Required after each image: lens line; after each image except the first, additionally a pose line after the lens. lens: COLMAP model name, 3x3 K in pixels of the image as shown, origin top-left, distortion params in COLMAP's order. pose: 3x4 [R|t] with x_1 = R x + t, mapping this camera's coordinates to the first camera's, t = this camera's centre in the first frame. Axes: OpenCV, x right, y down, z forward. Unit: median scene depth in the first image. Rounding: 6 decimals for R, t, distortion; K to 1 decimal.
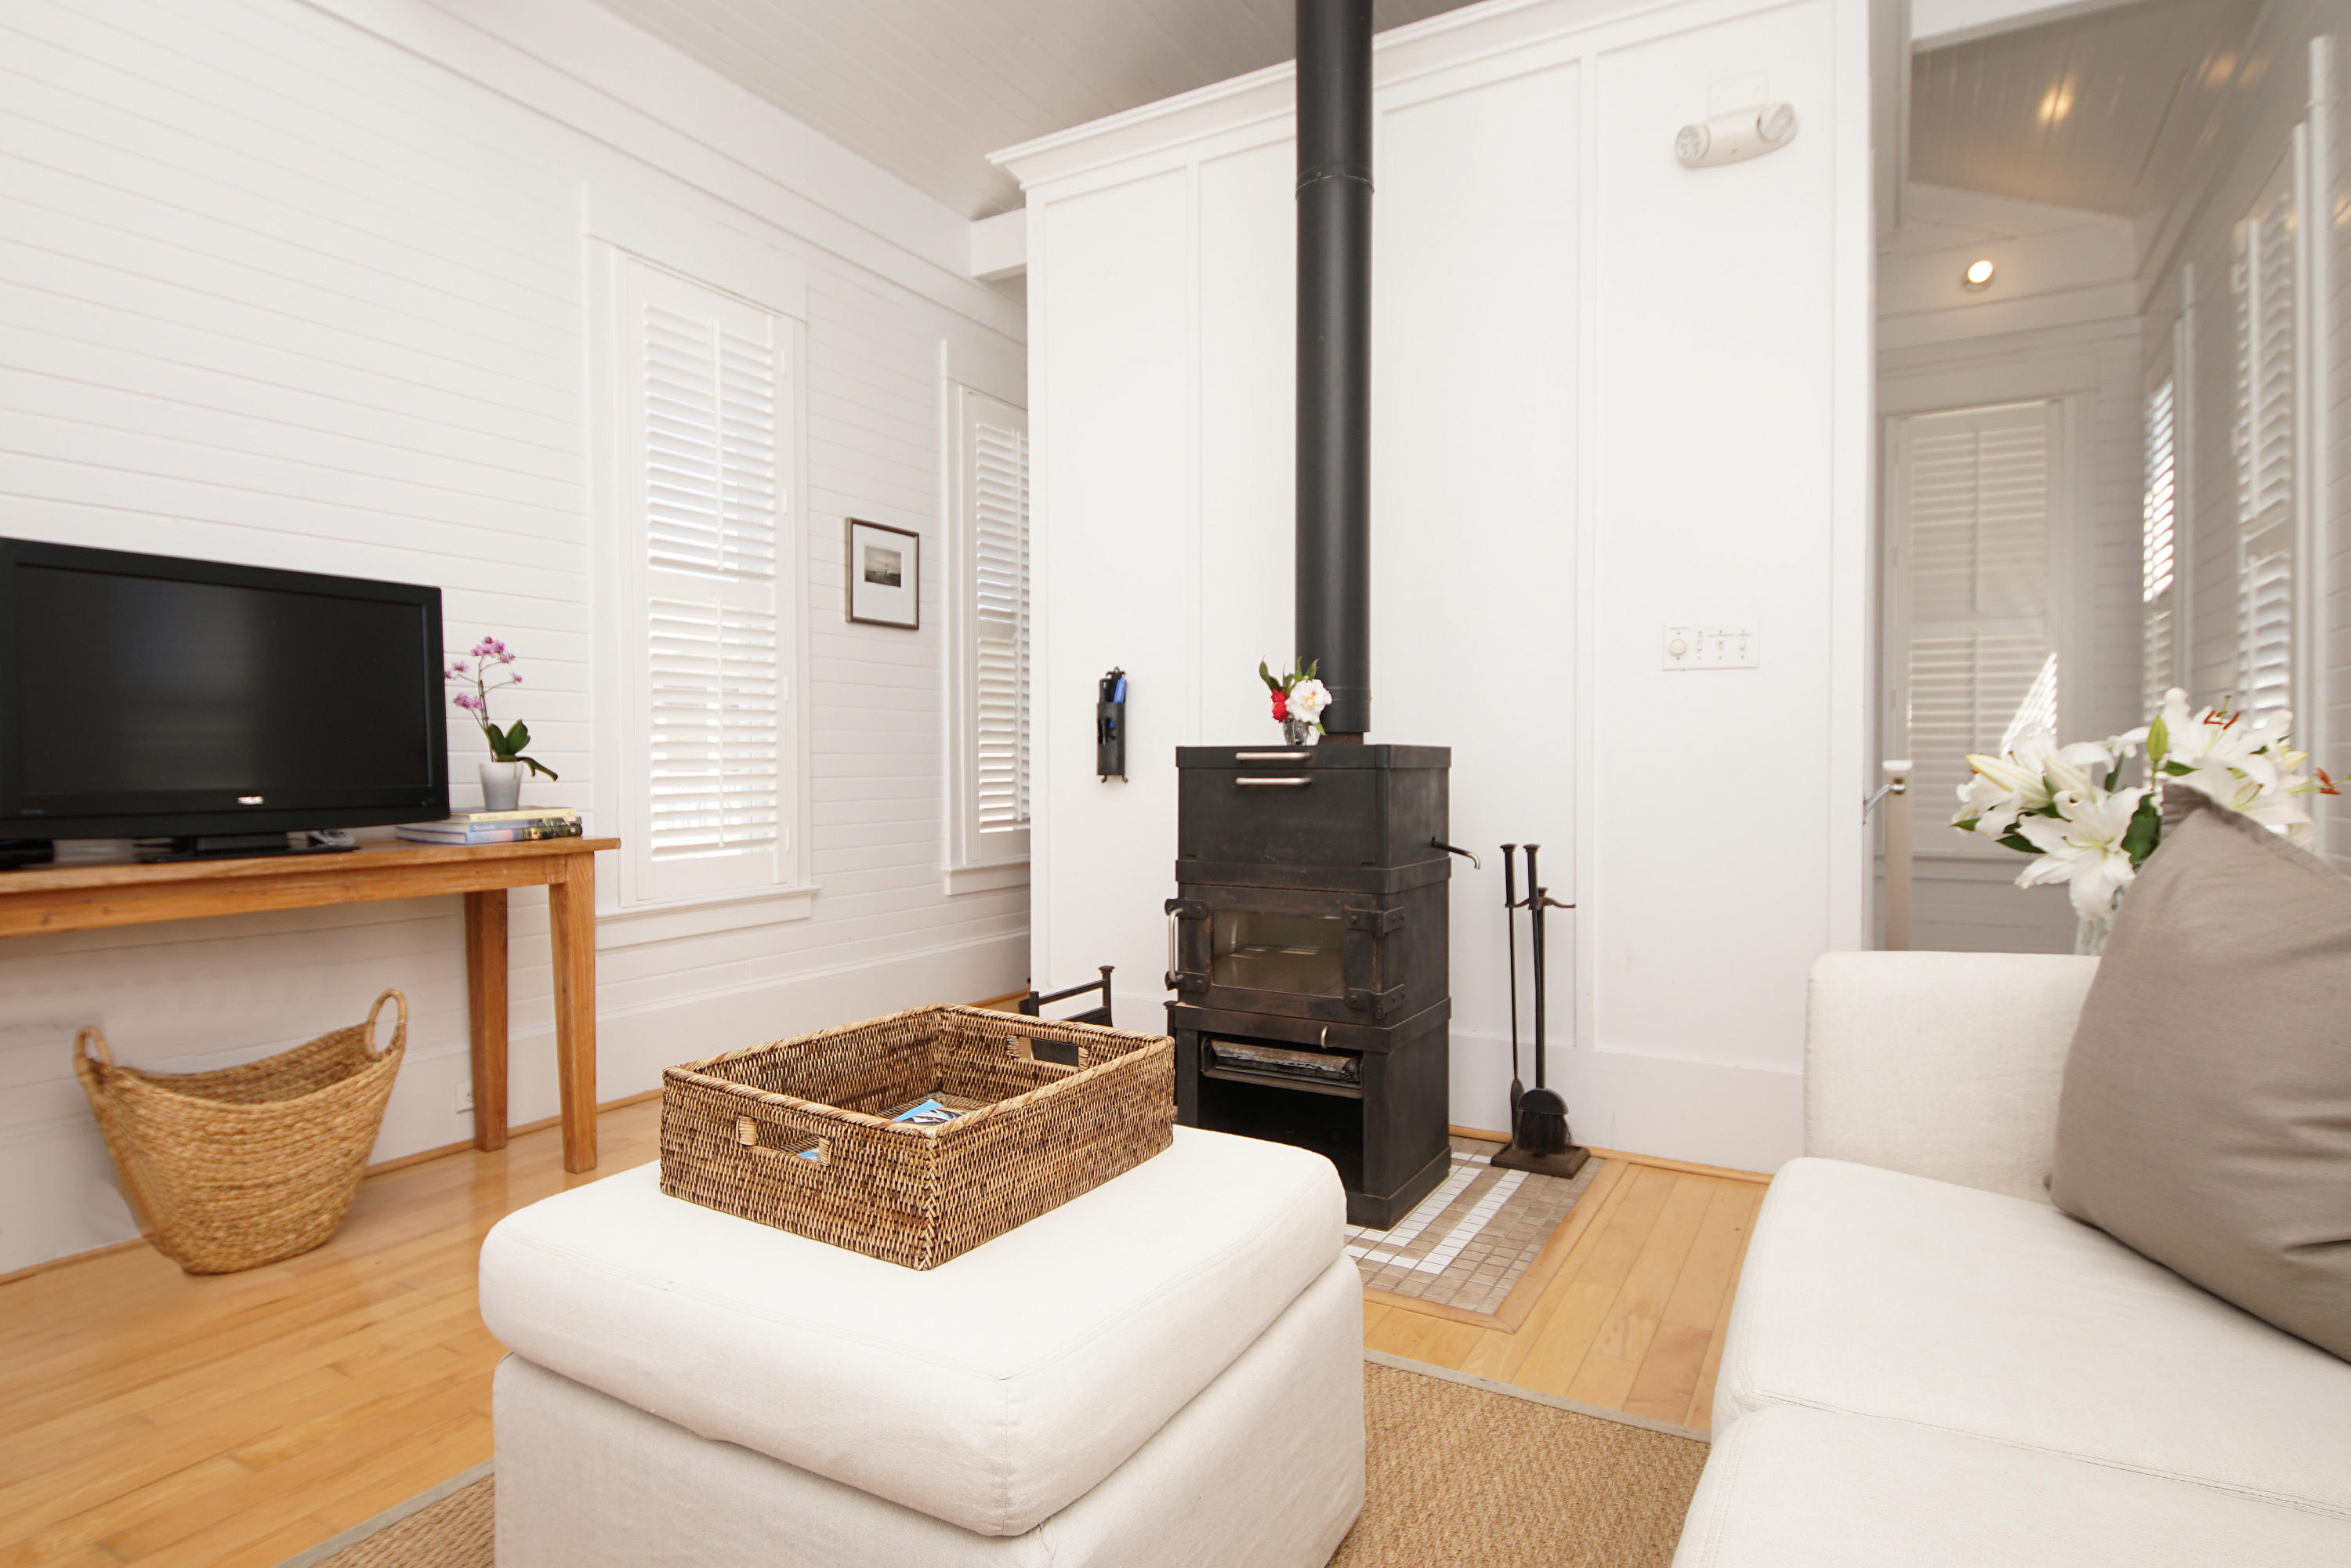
lens RADIAL K [[1269.7, 0, 1165.7], [0, 1269.7, 776.5], [0, 0, 1]] dist [0.029552, -0.025407]
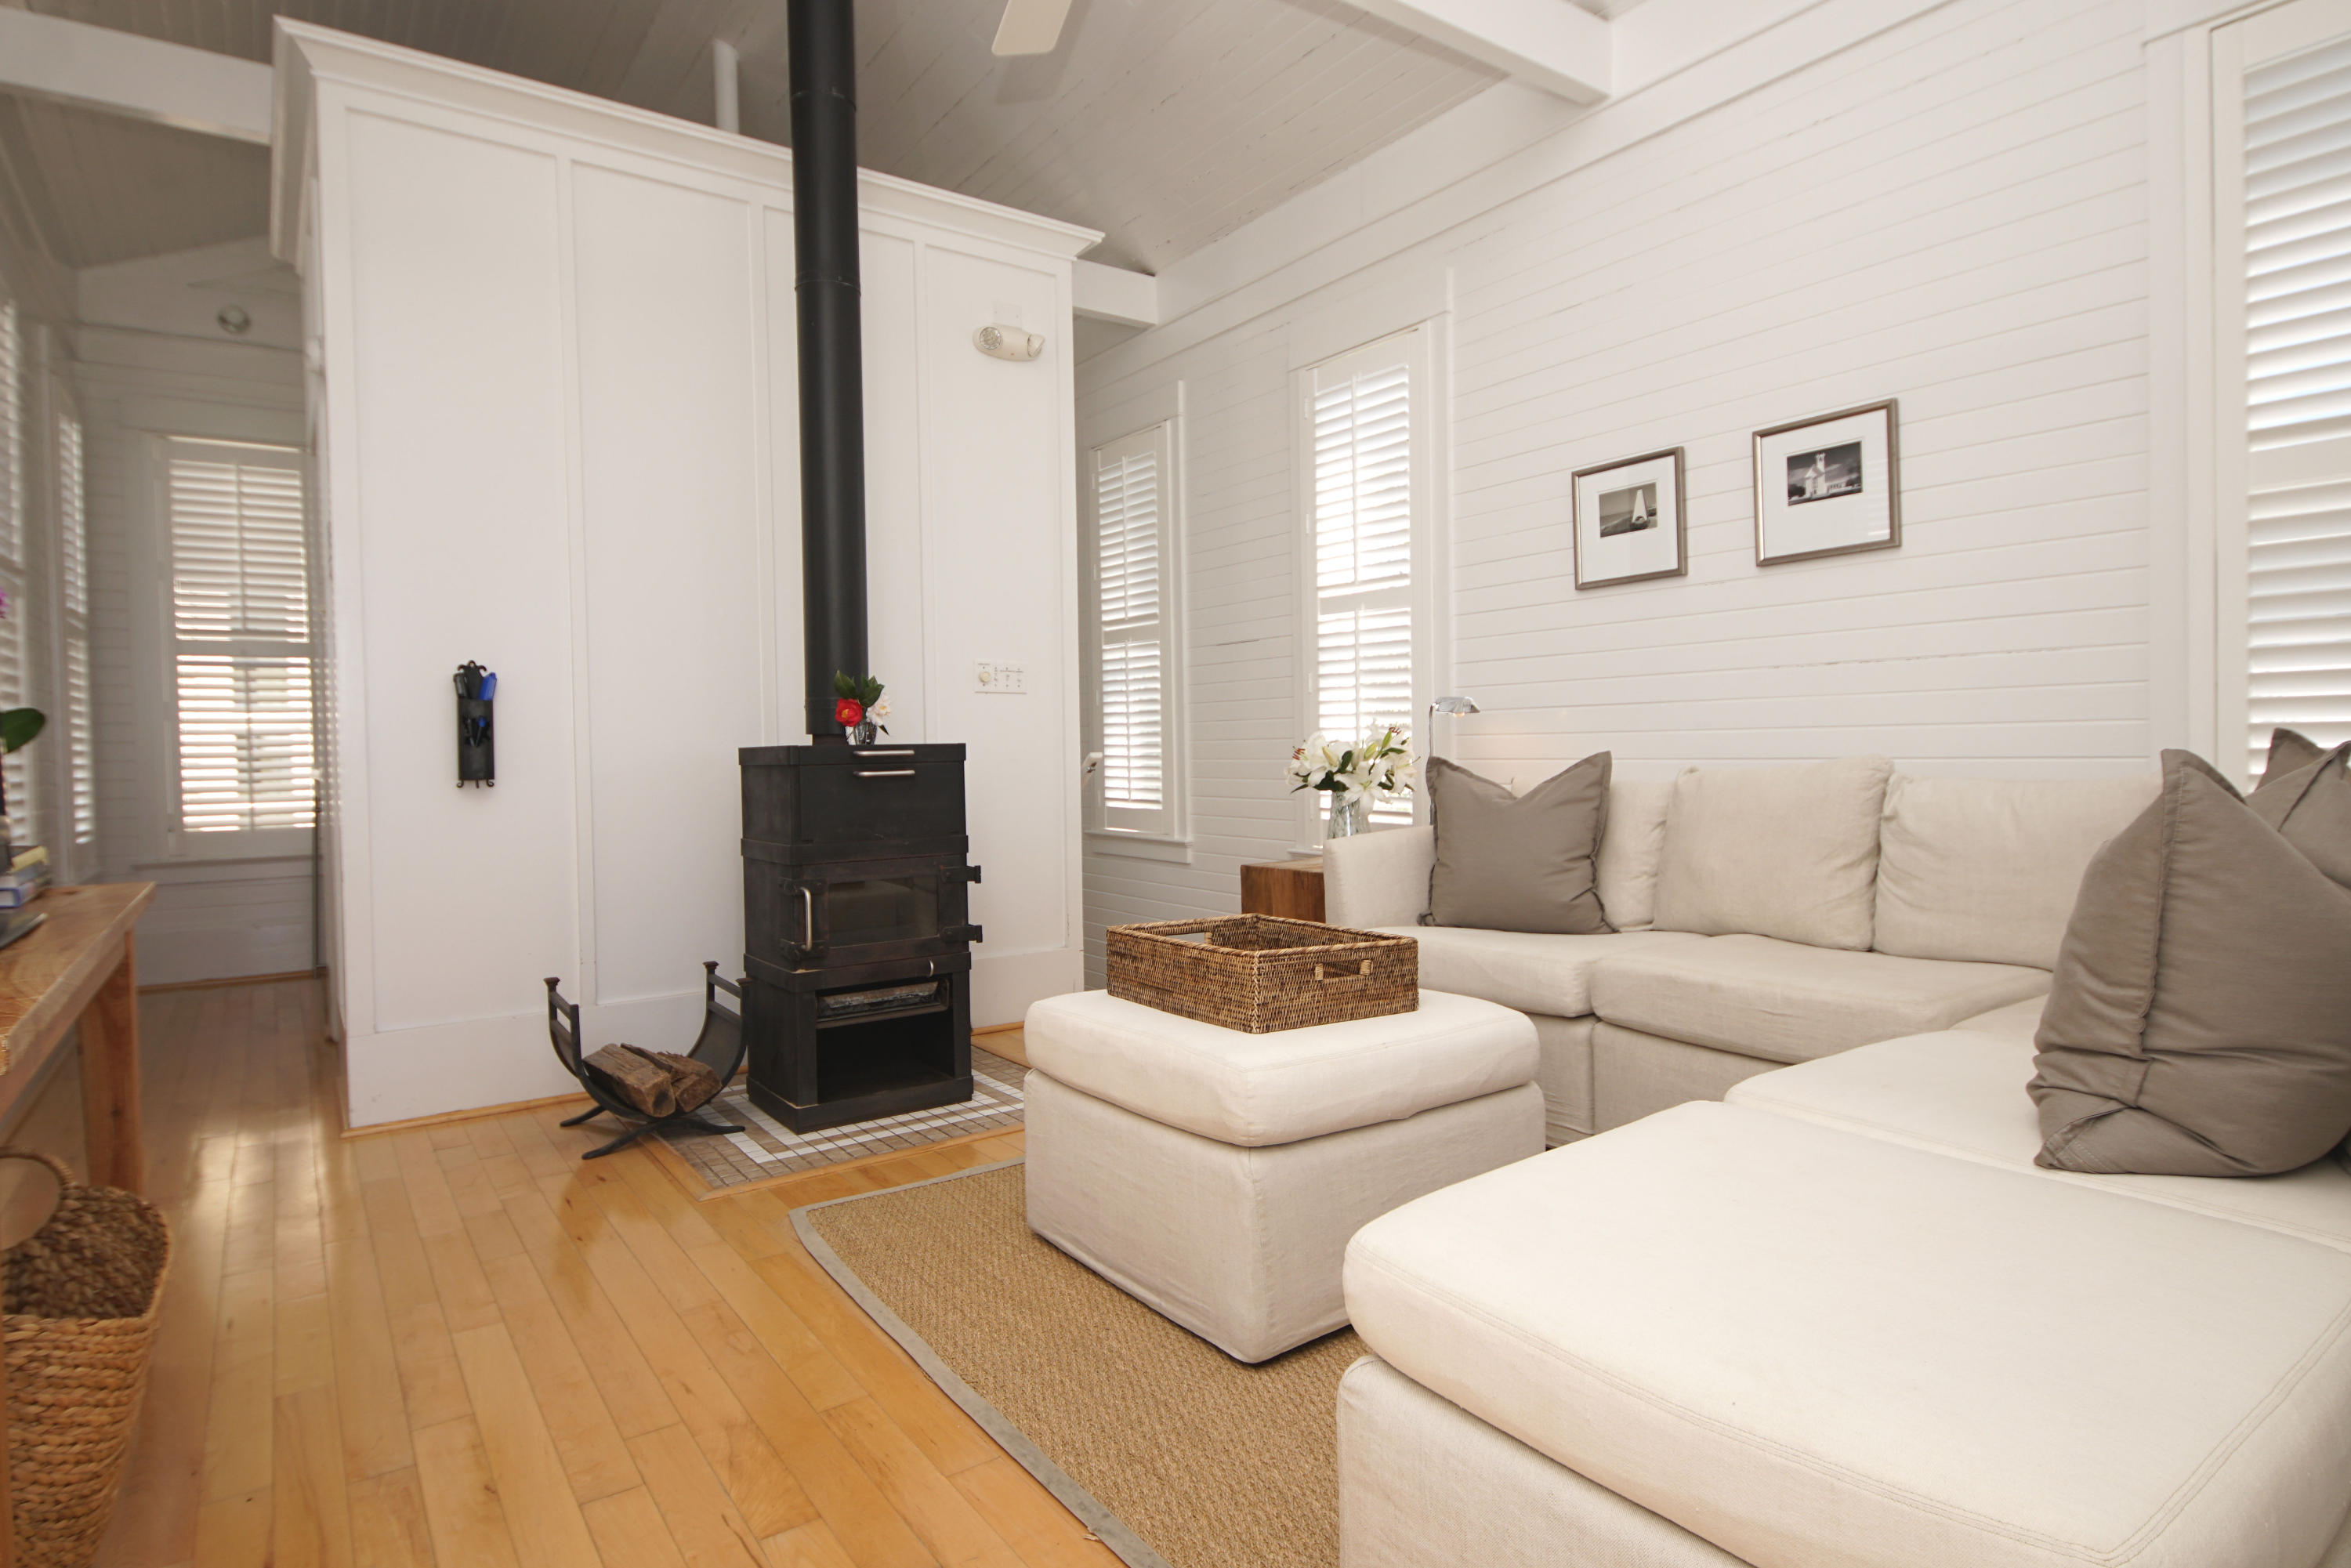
lens RADIAL K [[1269.7, 0, 1136.3], [0, 1269.7, 779.2], [0, 0, 1]] dist [0.029552, -0.025407]
pose [[0.428618, -0.027826, 0.903057, -0.932115], [0.029862, 0.999416, 0.016621, -0.003838], [-0.902992, 0.019843, 0.429198, 0.242217]]
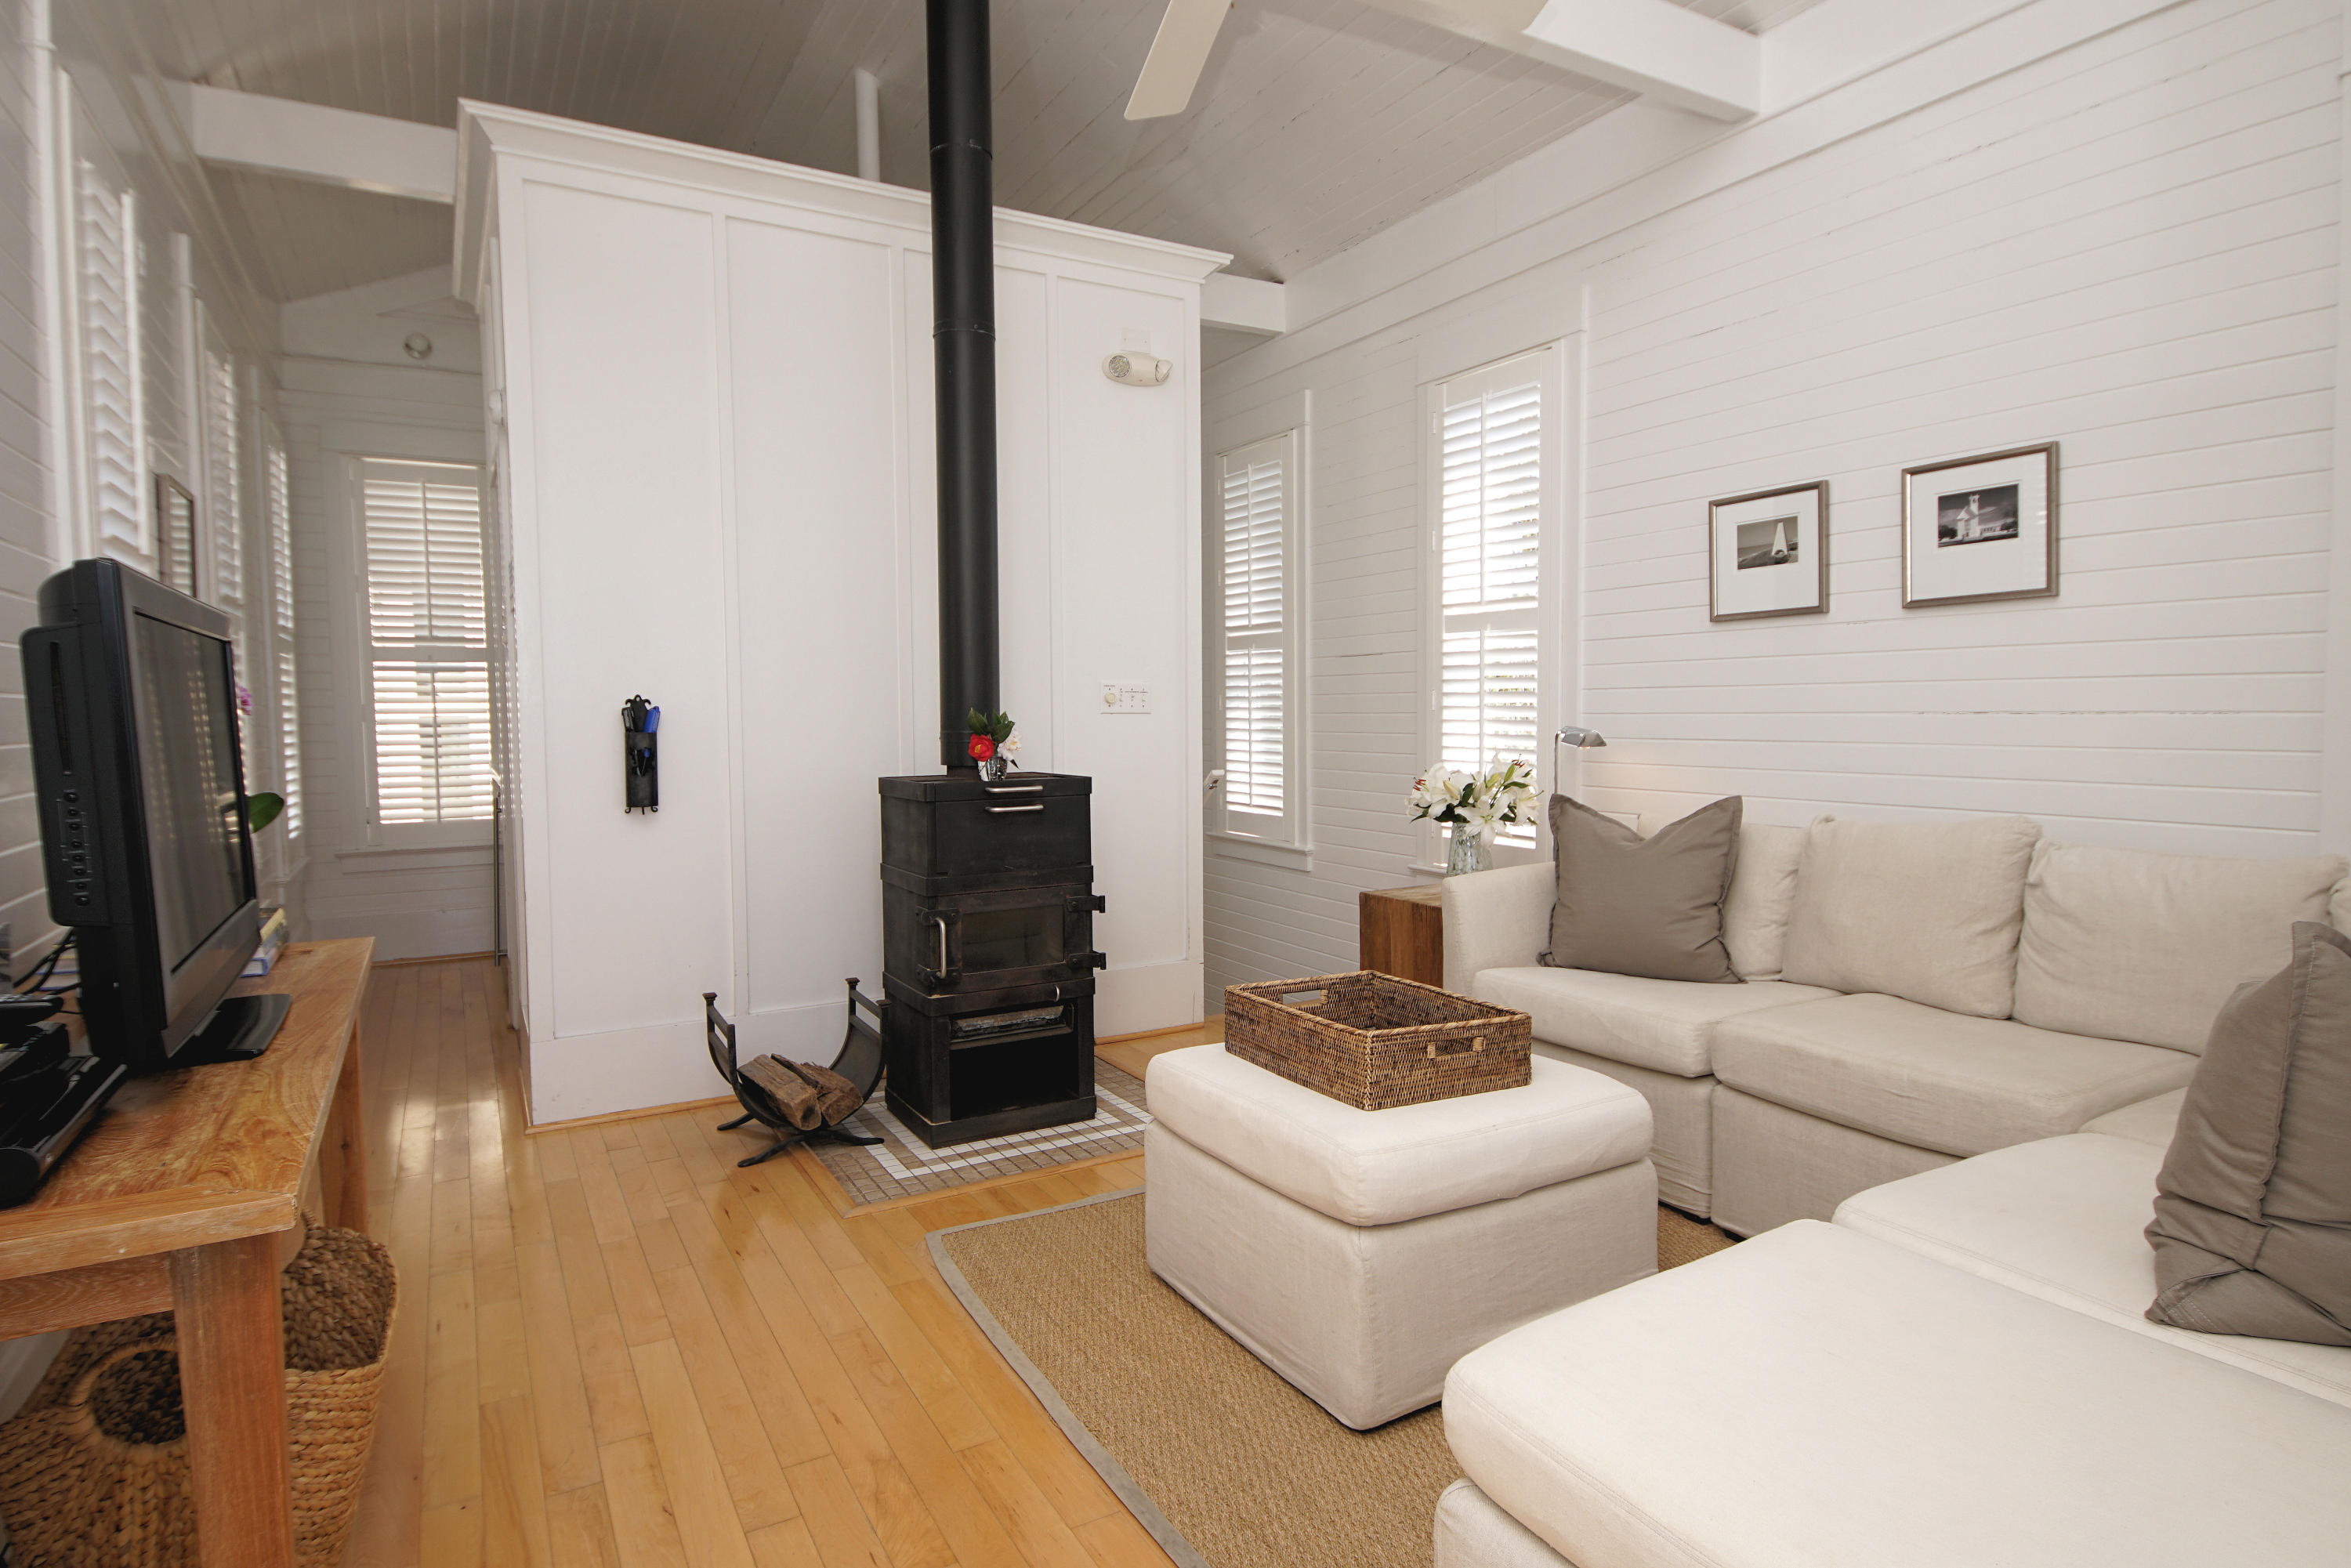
lens RADIAL K [[1269.7, 0, 1135.7], [0, 1269.7, 774.8], [0, 0, 1]] dist [0.029552, -0.025407]
pose [[0.514857, -0.049591, 0.855840, -0.960206], [0.021898, 0.998760, 0.044699, -0.085656], [-0.856996, -0.004273, 0.515305, 0.223596]]
